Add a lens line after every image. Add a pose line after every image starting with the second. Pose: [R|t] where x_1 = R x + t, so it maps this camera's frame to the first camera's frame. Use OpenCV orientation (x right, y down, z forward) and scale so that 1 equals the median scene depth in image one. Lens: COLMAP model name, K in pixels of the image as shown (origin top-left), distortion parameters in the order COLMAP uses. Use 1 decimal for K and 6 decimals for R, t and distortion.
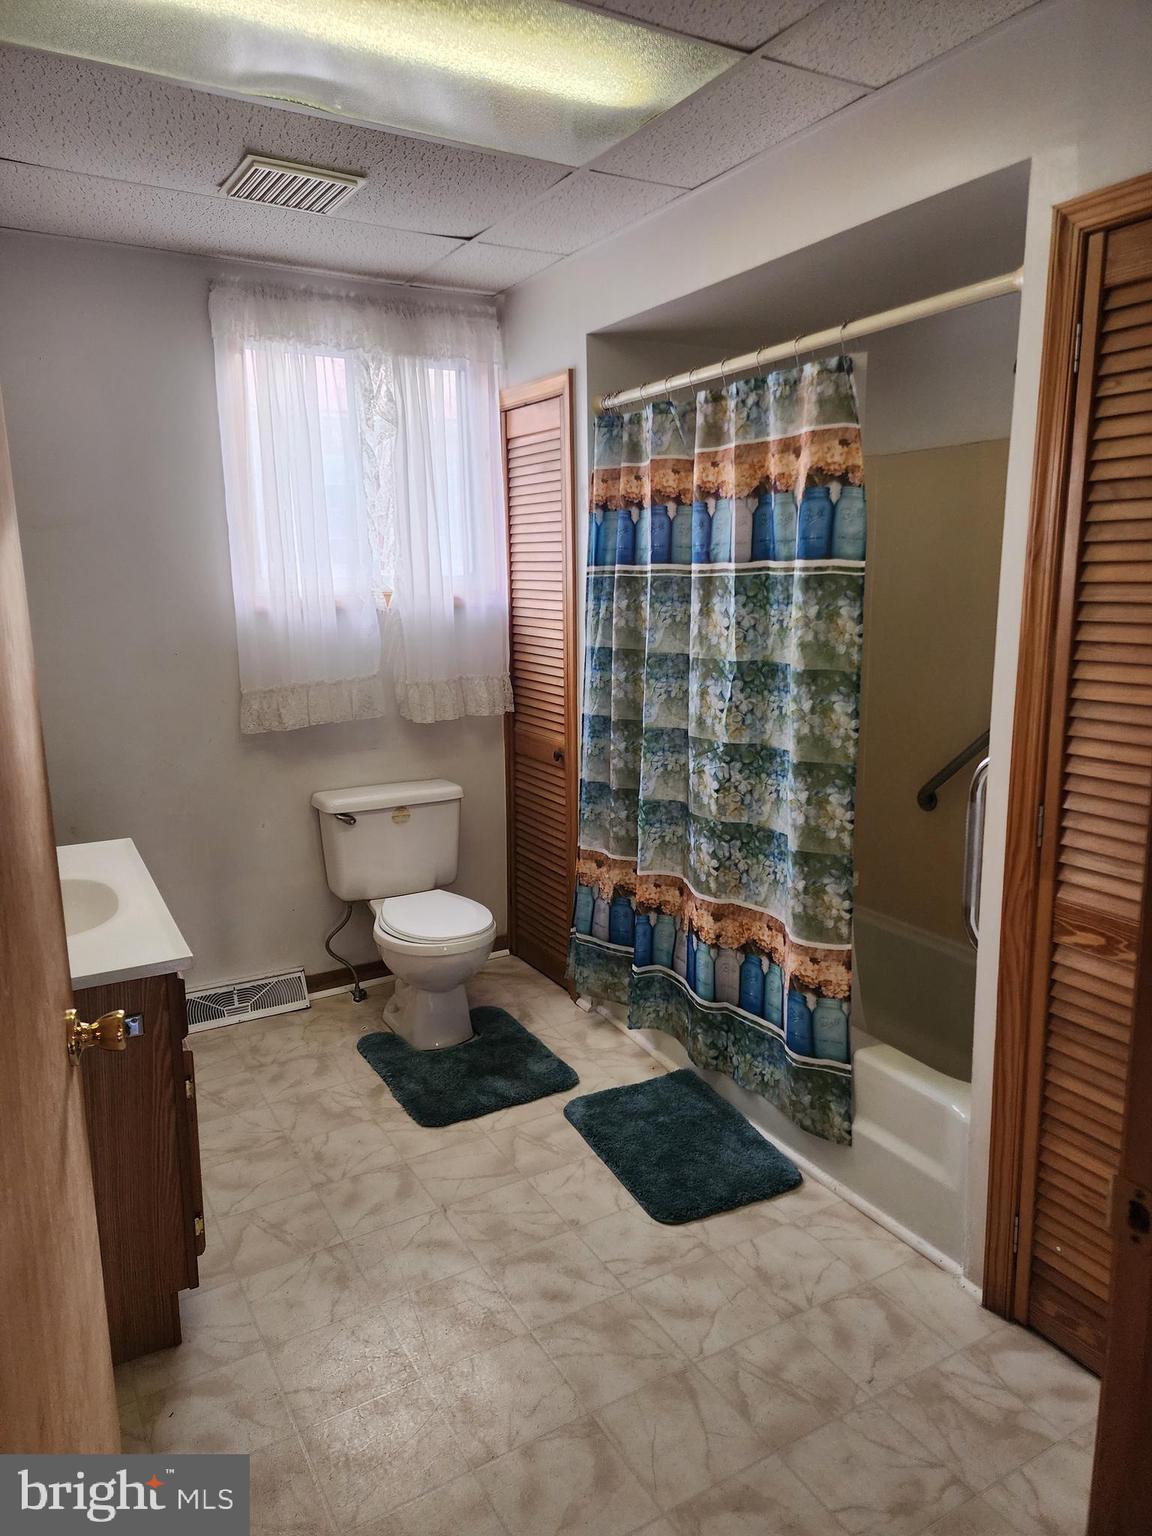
lens RADIAL K [[1026.0, 0, 579.9], [0, 1026.0, 768.8], [0, 0, 1]] dist [0.082499, -0.085397]
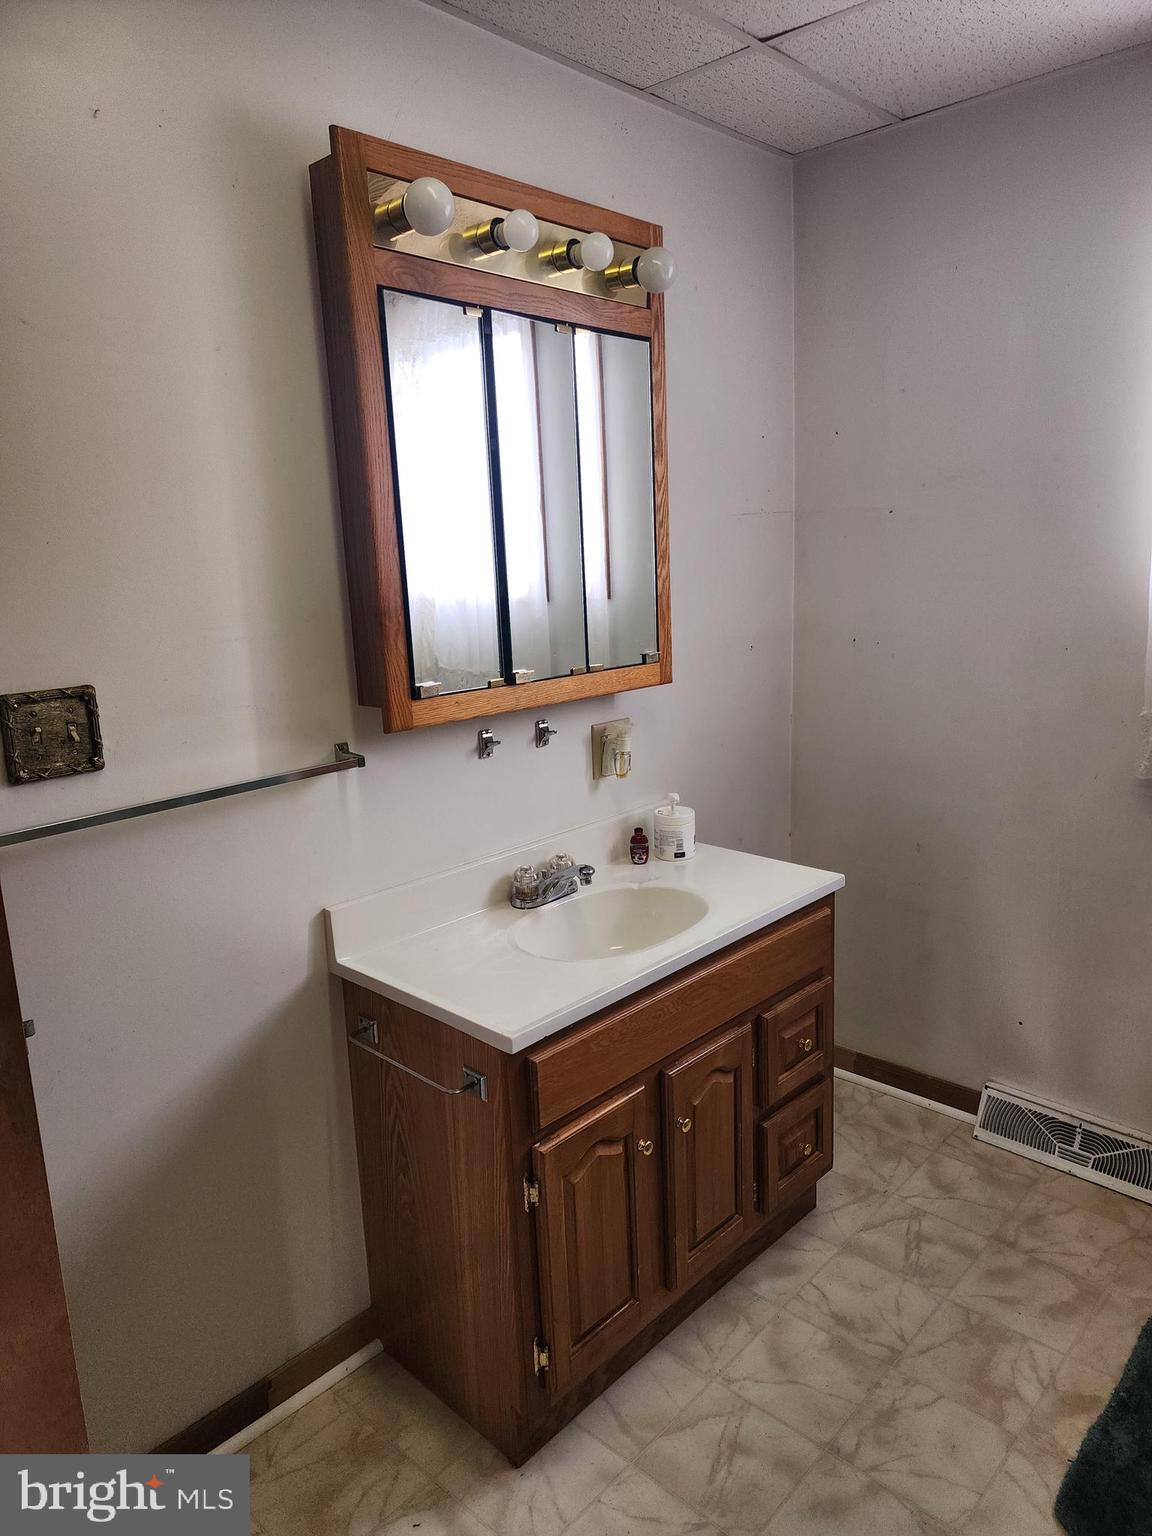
lens RADIAL K [[1026.0, 0, 582.3], [0, 1026.0, 767.1], [0, 0, 1]] dist [0.082499, -0.085397]
pose [[0.287977, 0.198658, -0.936805, 0.207723], [-0.153840, 0.975138, 0.159496, -0.096872], [0.945200, 0.098186, 0.311379, 0.483620]]
